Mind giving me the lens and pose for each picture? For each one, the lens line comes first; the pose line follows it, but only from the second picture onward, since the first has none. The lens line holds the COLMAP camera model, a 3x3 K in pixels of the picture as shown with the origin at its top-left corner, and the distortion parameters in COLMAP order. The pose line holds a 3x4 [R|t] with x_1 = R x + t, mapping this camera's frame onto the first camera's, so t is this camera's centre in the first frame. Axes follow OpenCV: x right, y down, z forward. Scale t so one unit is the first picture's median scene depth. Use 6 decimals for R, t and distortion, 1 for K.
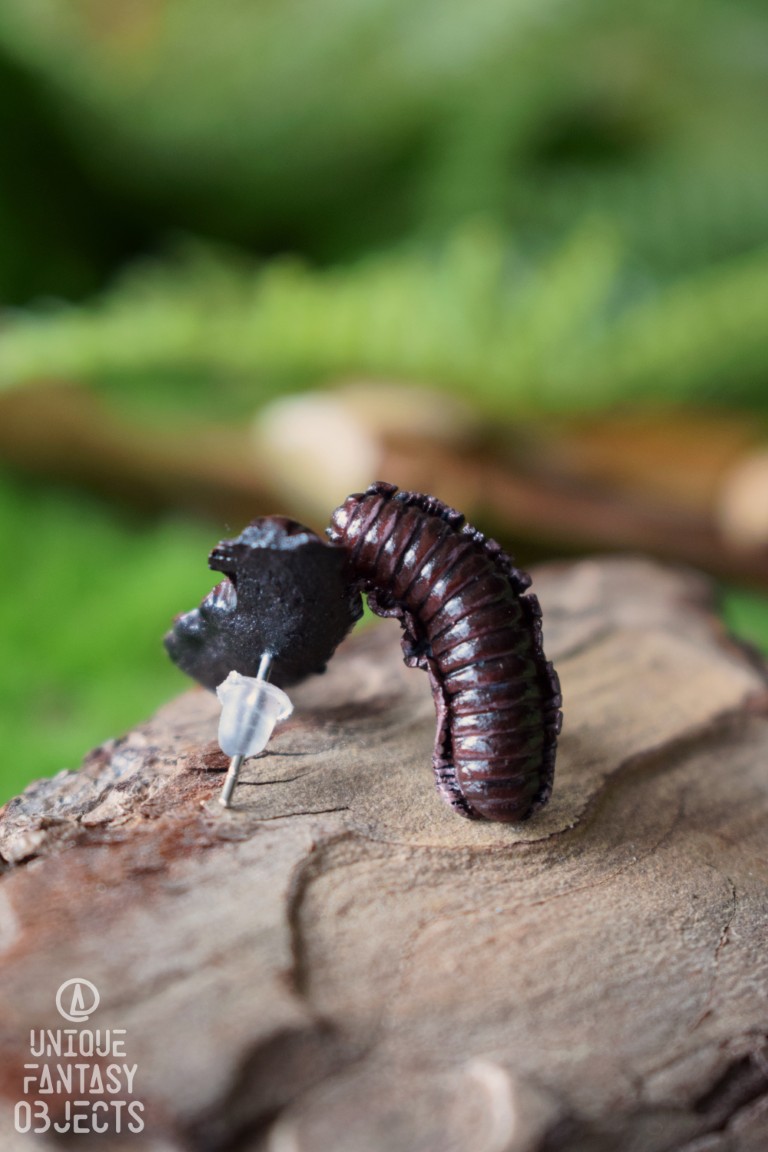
lens RADIAL K [[2639.2, 0, 384.7], [0, 2639.2, 574.6], [0, 0, 1]] dist [0.024960, 0.000000]
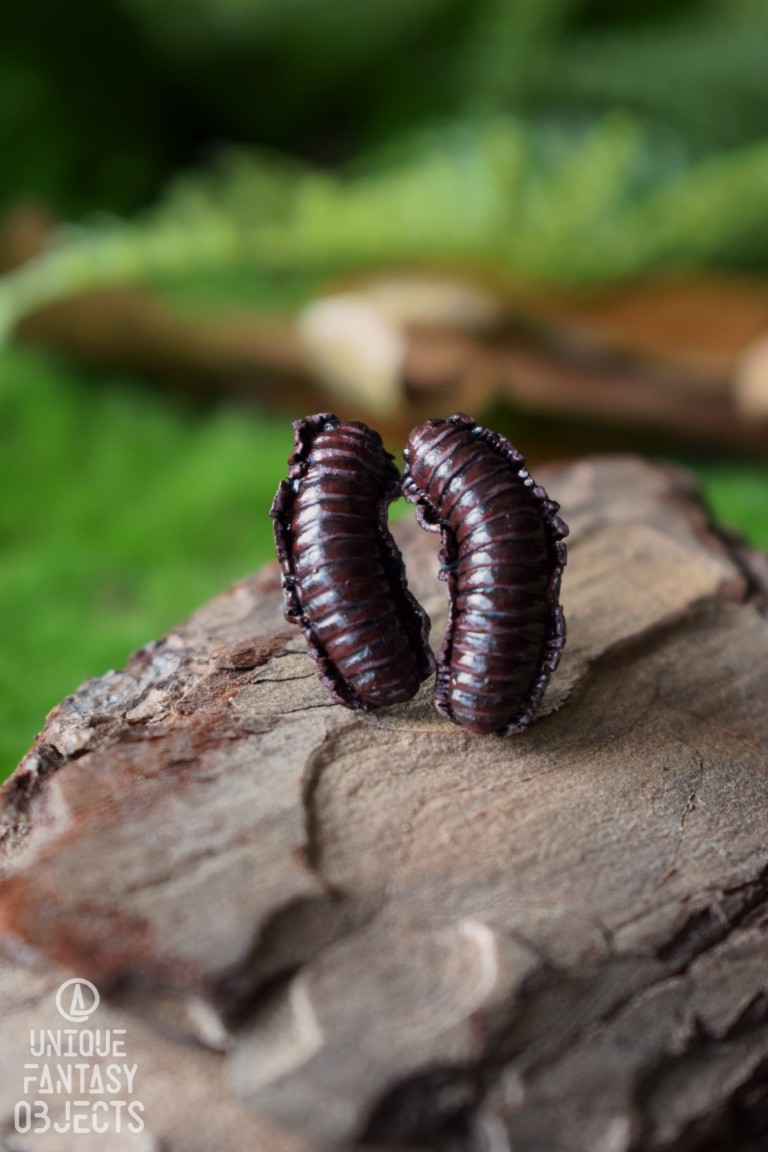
lens RADIAL K [[2639.2, 0, 383.8], [0, 2639.2, 578.2], [0, 0, 1]] dist [0.024960, 0.000000]
pose [[0.998958, -0.029881, -0.034502, 0.038800], [0.032037, 0.997453, 0.063722, -0.036913], [0.032510, -0.064761, 0.997371, -0.133710]]
